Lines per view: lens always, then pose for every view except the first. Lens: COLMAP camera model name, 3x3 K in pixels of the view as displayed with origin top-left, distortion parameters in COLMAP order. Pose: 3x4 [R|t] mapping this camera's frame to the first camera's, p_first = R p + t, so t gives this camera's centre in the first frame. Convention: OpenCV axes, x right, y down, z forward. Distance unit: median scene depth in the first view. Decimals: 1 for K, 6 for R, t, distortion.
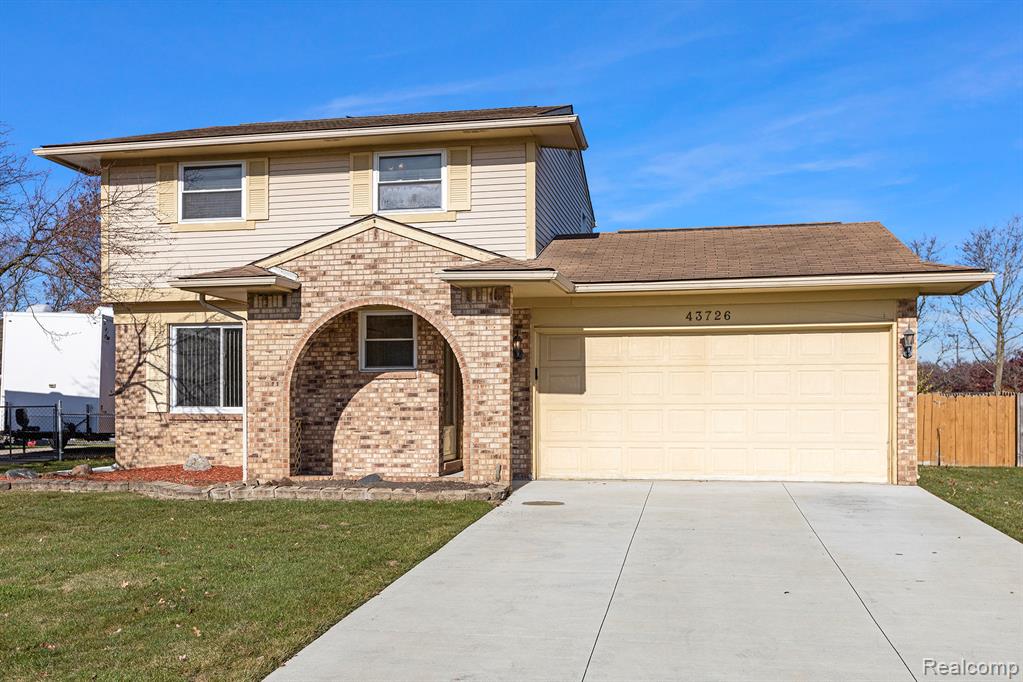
lens RADIAL K [[1015.5, 0, 556.1], [0, 1015.5, 320.7], [0, 0, 1]] dist [0.015844, 0.000000]
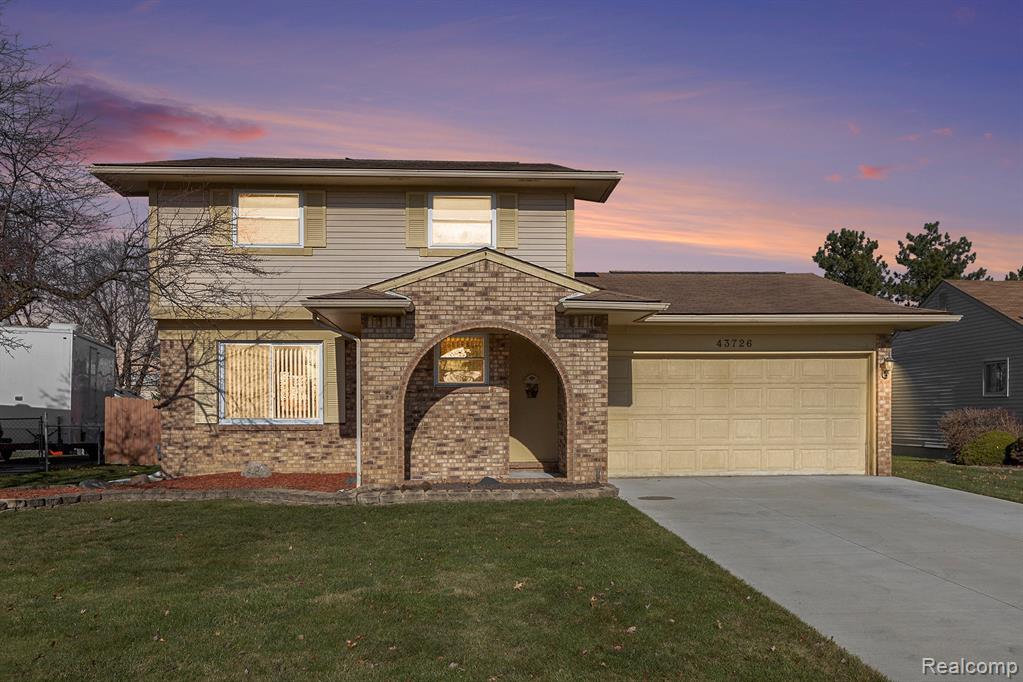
lens RADIAL K [[832.0, 0, 538.7], [0, 832.0, 362.3], [0, 0, 1]] dist [0.024810, -0.005374]
pose [[0.963642, 0.013774, 0.266841, -0.334212], [-0.018956, 0.999678, 0.016854, 0.005441], [-0.266523, -0.021300, 0.963593, 0.080318]]
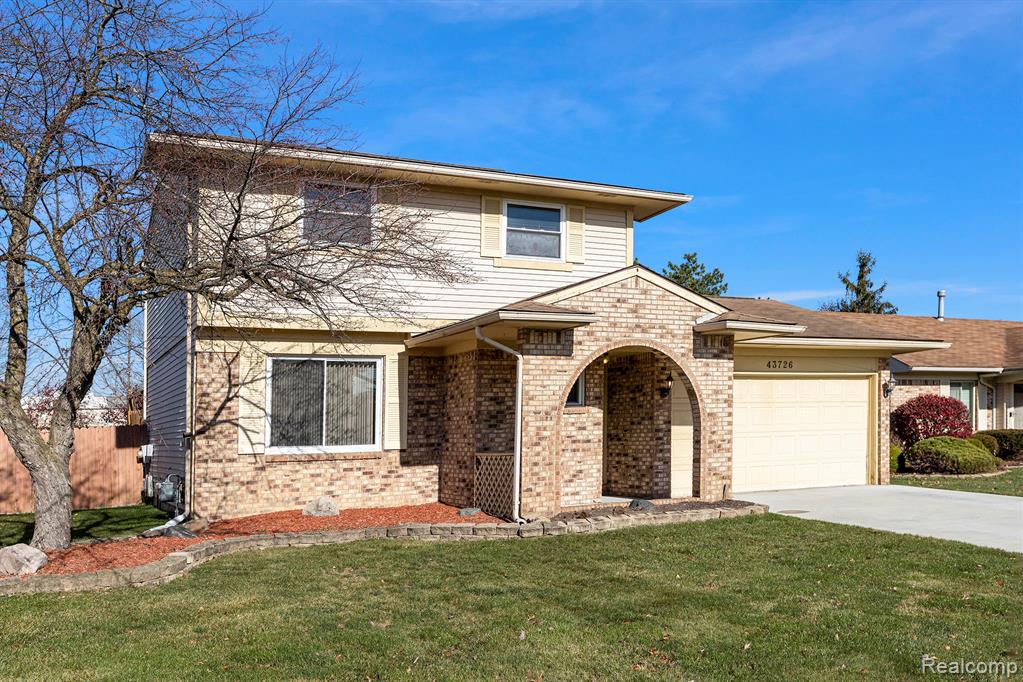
lens RADIAL K [[905.8, 0, 516.4], [0, 905.8, 347.3], [0, 0, 1]] dist [-0.002390, 0.017499]
pose [[0.782193, 0.042255, 0.621602, -0.805834], [-0.027936, 0.999073, -0.032762, 0.019734], [-0.622410, 0.008262, 0.782648, 0.280429]]
